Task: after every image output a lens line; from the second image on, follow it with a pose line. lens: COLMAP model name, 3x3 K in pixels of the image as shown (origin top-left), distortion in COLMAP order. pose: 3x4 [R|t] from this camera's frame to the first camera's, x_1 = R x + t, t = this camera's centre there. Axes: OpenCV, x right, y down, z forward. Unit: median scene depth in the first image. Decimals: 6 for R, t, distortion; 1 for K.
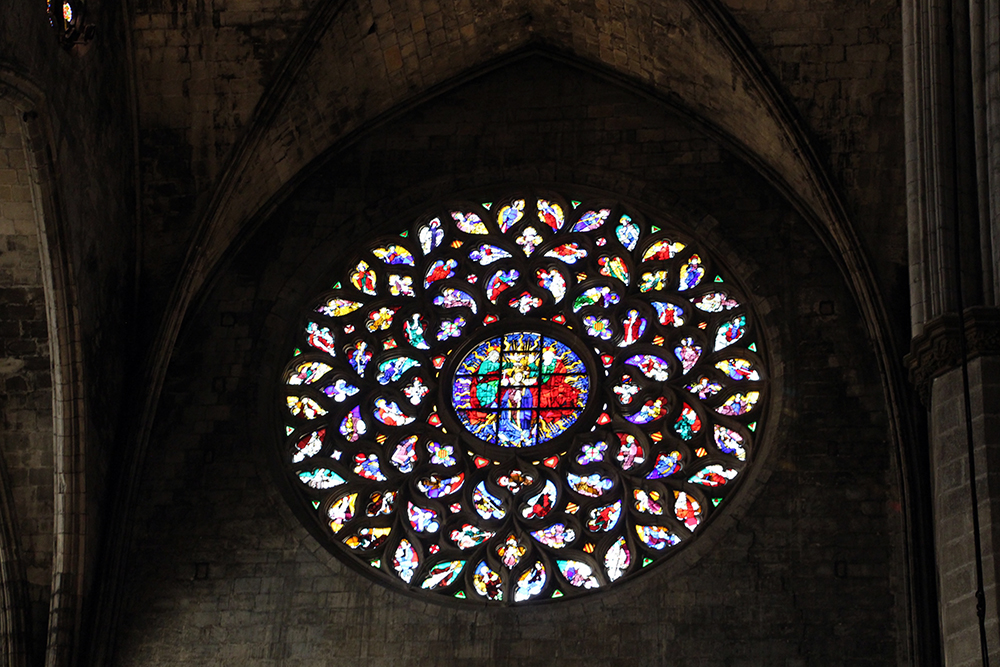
lens RADIAL K [[2338.1, 0, 500.0], [0, 2338.1, 333.5], [0, 0, 1]] dist [0.324816, 0.527481]
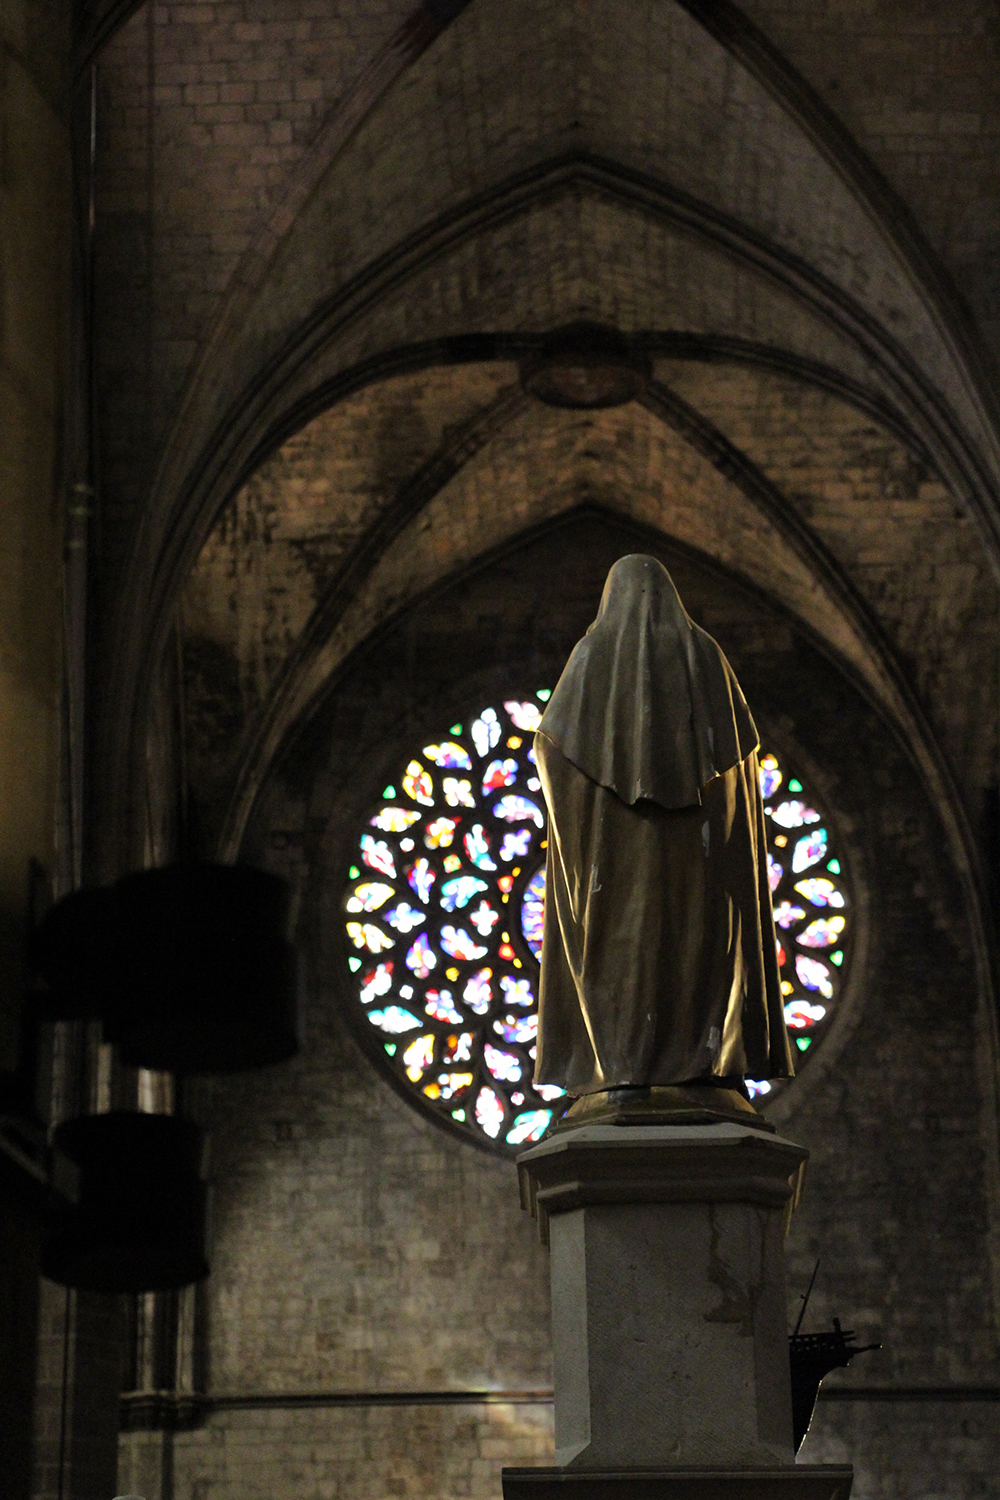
lens RADIAL K [[3507.1, 0, 500.0], [0, 3507.1, 750.0], [0, 0, 1]] dist [0.324816, 0.527481]
pose [[0.996394, -0.024322, 0.081291, -0.145620], [0.008262, 0.981297, 0.192324, -0.321094], [-0.084448, -0.190959, 0.977959, -0.392564]]
